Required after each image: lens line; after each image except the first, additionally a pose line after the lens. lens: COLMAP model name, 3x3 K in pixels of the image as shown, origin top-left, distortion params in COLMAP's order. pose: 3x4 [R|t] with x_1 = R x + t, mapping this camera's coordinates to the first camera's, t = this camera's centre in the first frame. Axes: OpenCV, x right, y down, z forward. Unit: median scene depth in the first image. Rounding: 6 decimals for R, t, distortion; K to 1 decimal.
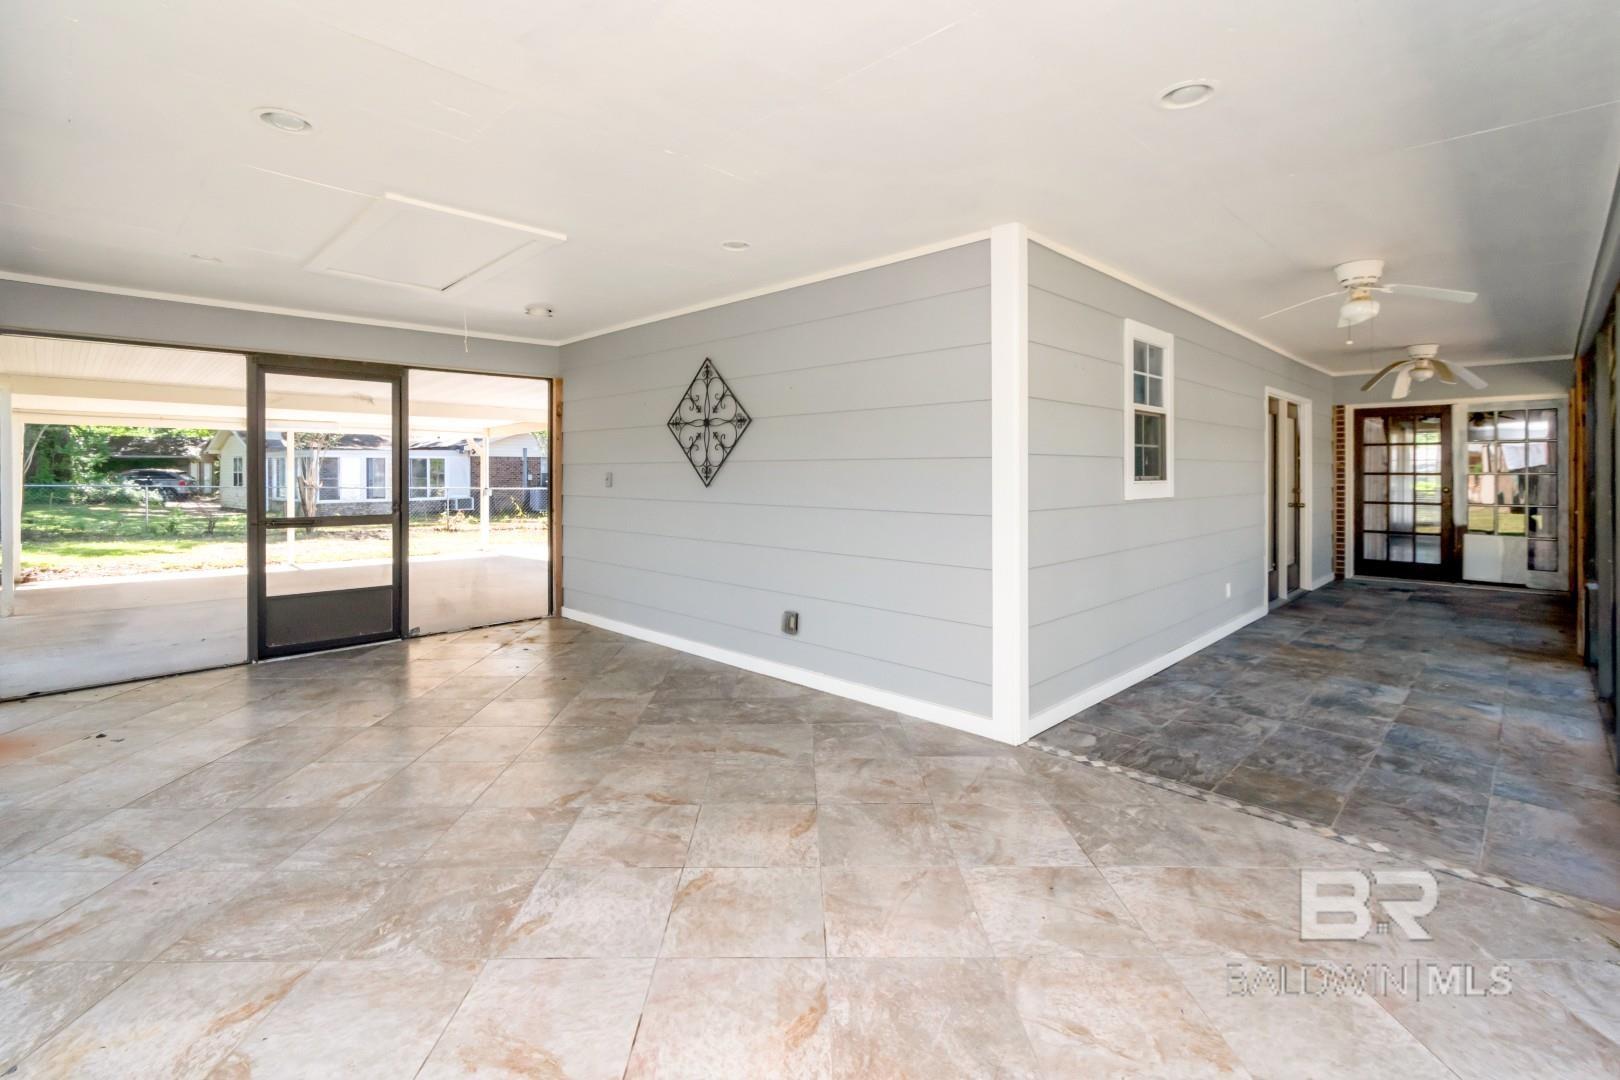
lens RADIAL K [[741.7, 0, 802.0], [0, 741.7, 476.9], [0, 0, 1]] dist [0.000792, -0.000136]
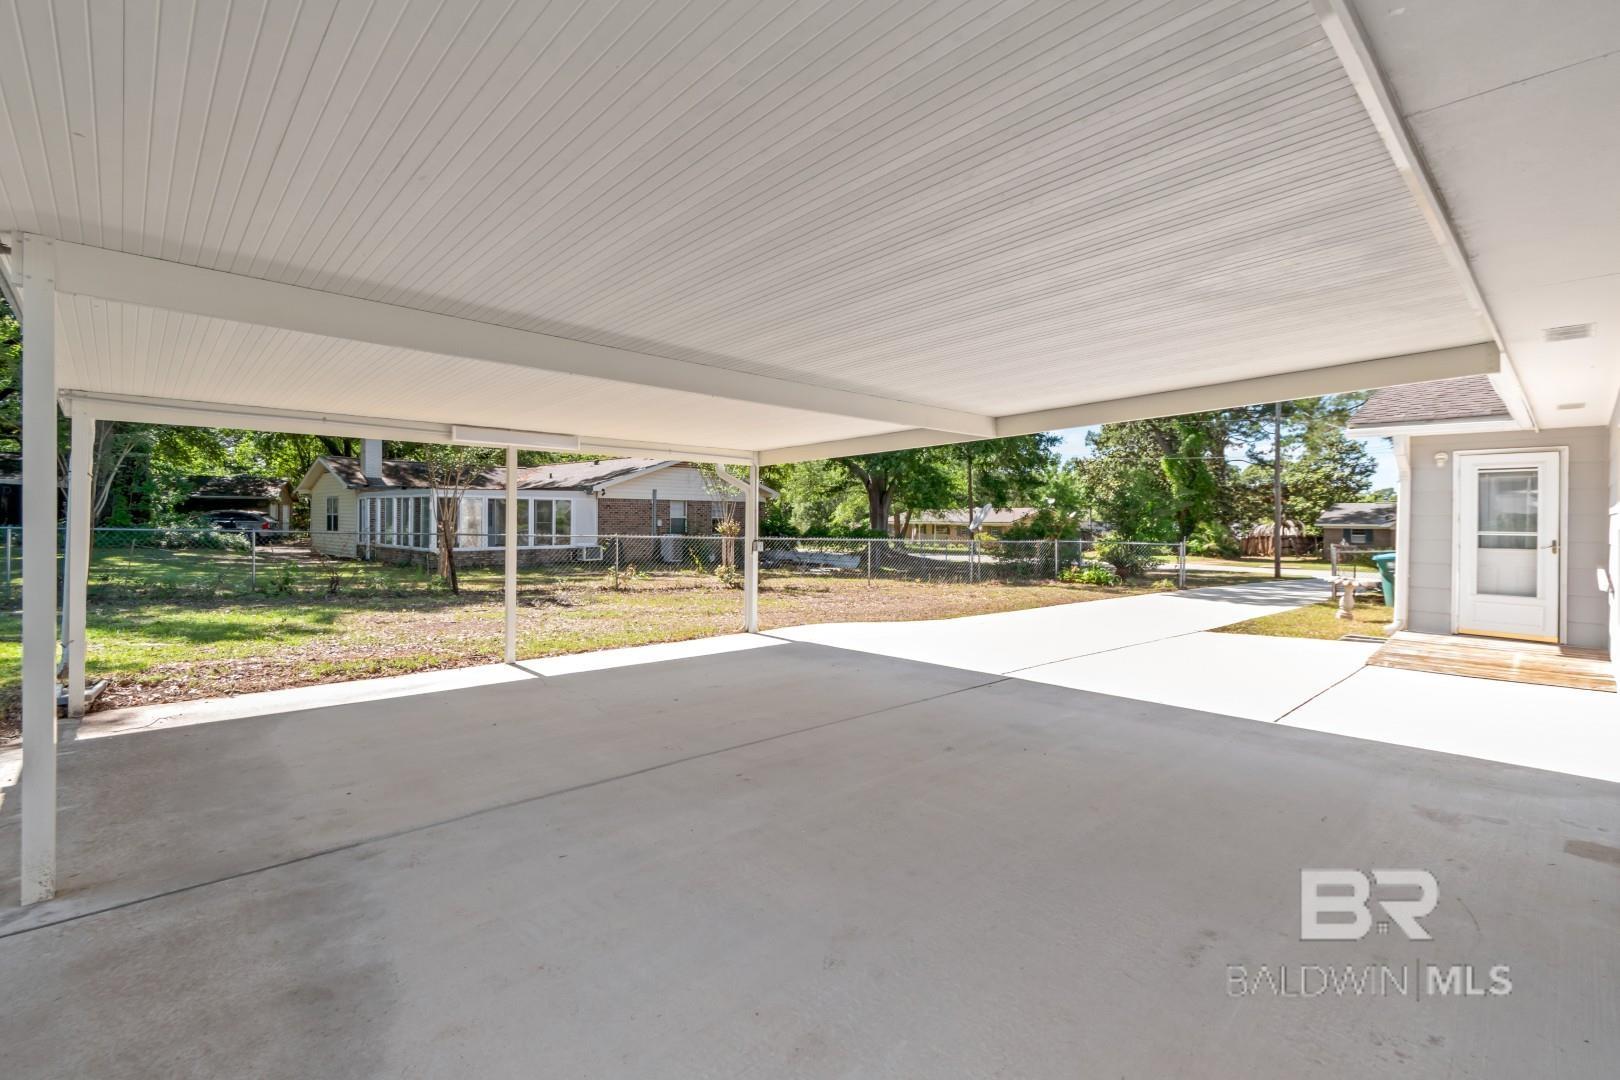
lens RADIAL K [[719.9, 0, 809.4], [0, 719.9, 530.6], [0, 0, 1]] dist [0.000187, 0.000067]
pose [[0.999455, 0.009431, -0.031624, -0.163791], [-0.009134, 0.999913, 0.009536, -0.000099], [0.031712, -0.009242, 0.999454, 0.158138]]
